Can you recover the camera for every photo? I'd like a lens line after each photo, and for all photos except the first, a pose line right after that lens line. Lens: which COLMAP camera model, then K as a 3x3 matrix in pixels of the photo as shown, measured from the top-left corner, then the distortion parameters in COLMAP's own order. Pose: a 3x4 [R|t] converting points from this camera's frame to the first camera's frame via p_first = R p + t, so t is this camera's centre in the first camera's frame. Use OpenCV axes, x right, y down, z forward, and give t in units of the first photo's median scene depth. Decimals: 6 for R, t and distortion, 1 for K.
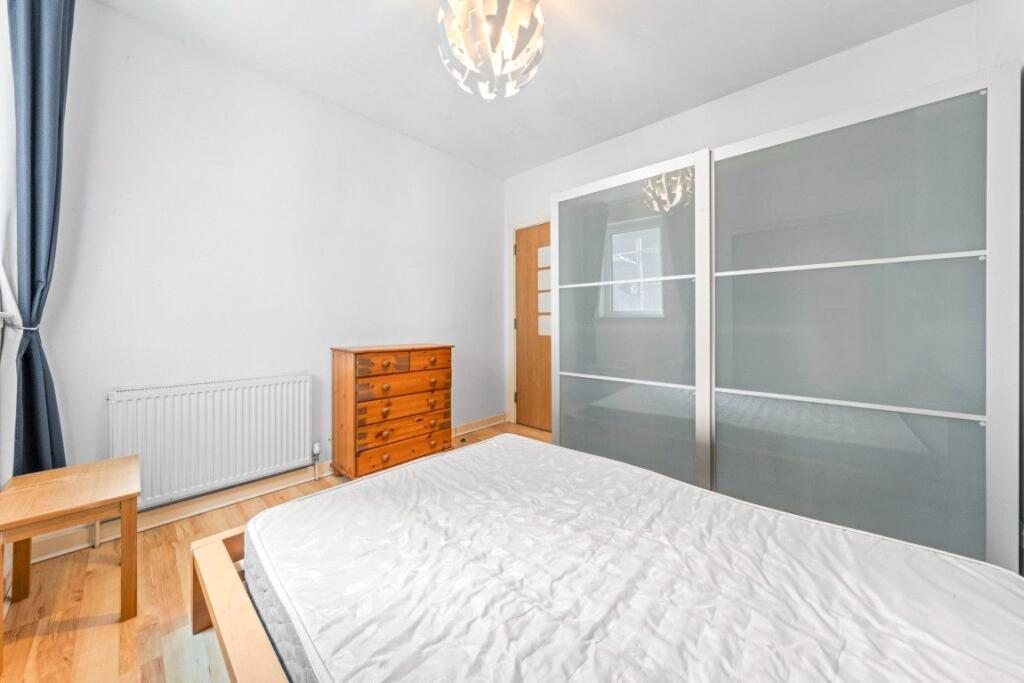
lens RADIAL K [[349.4, 0, 510.3], [0, 349.4, 322.0], [0, 0, 1]] dist [-0.001974, -0.000115]
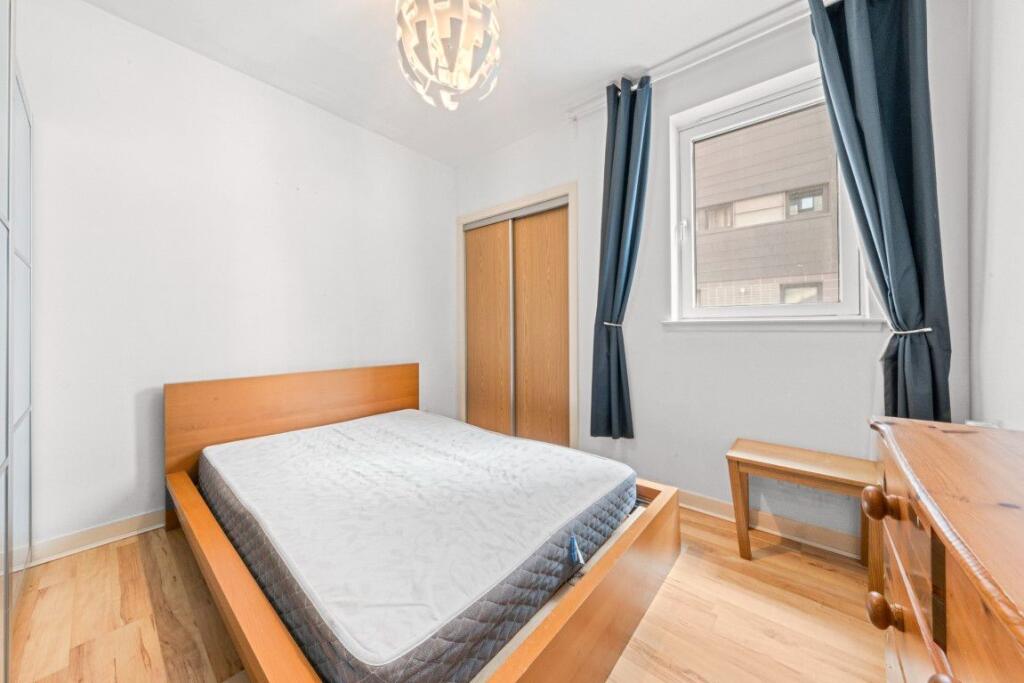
lens RADIAL K [[353.9, 0, 512.7], [0, 353.9, 331.0], [0, 0, 1]] dist [-0.001024, -0.000037]
pose [[-0.999464, 0.001901, -0.032687, -0.114653], [0.001703, 0.999980, 0.006104, 0.004119], [0.032698, 0.006045, -0.999447, 1.232253]]
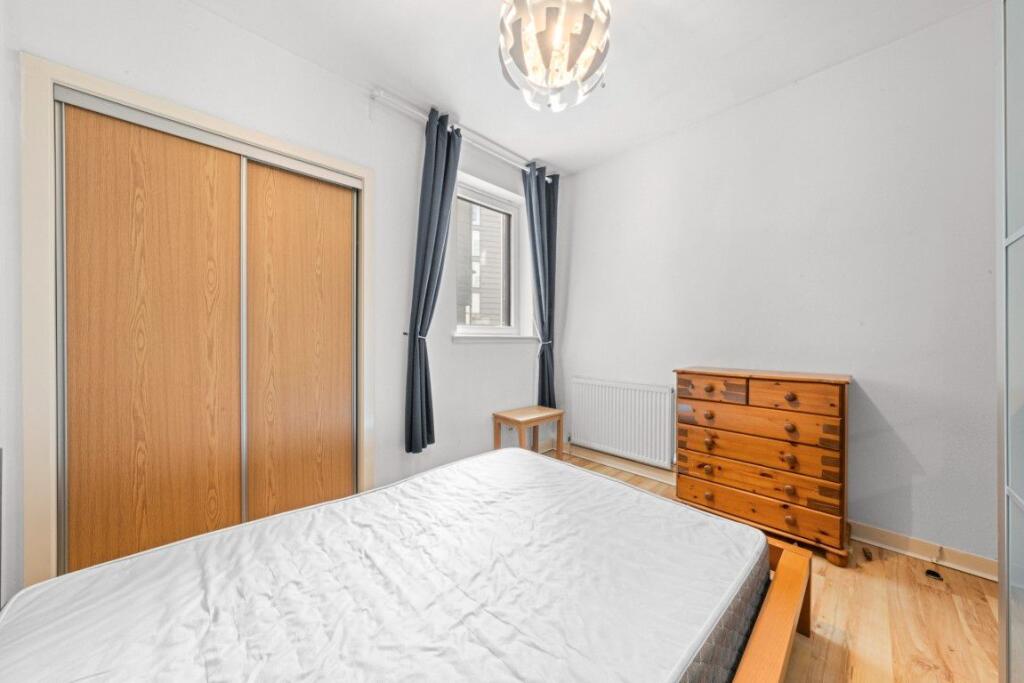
lens RADIAL K [[347.2, 0, 512.0], [0, 347.2, 341.5], [0, 0, 1]] dist [-0.009888, -0.000018]
pose [[-0.060937, 0.003516, -0.998135, 0.547959], [-0.001642, 0.999992, 0.003623, -0.000310], [0.998140, 0.001860, -0.060931, 0.568805]]
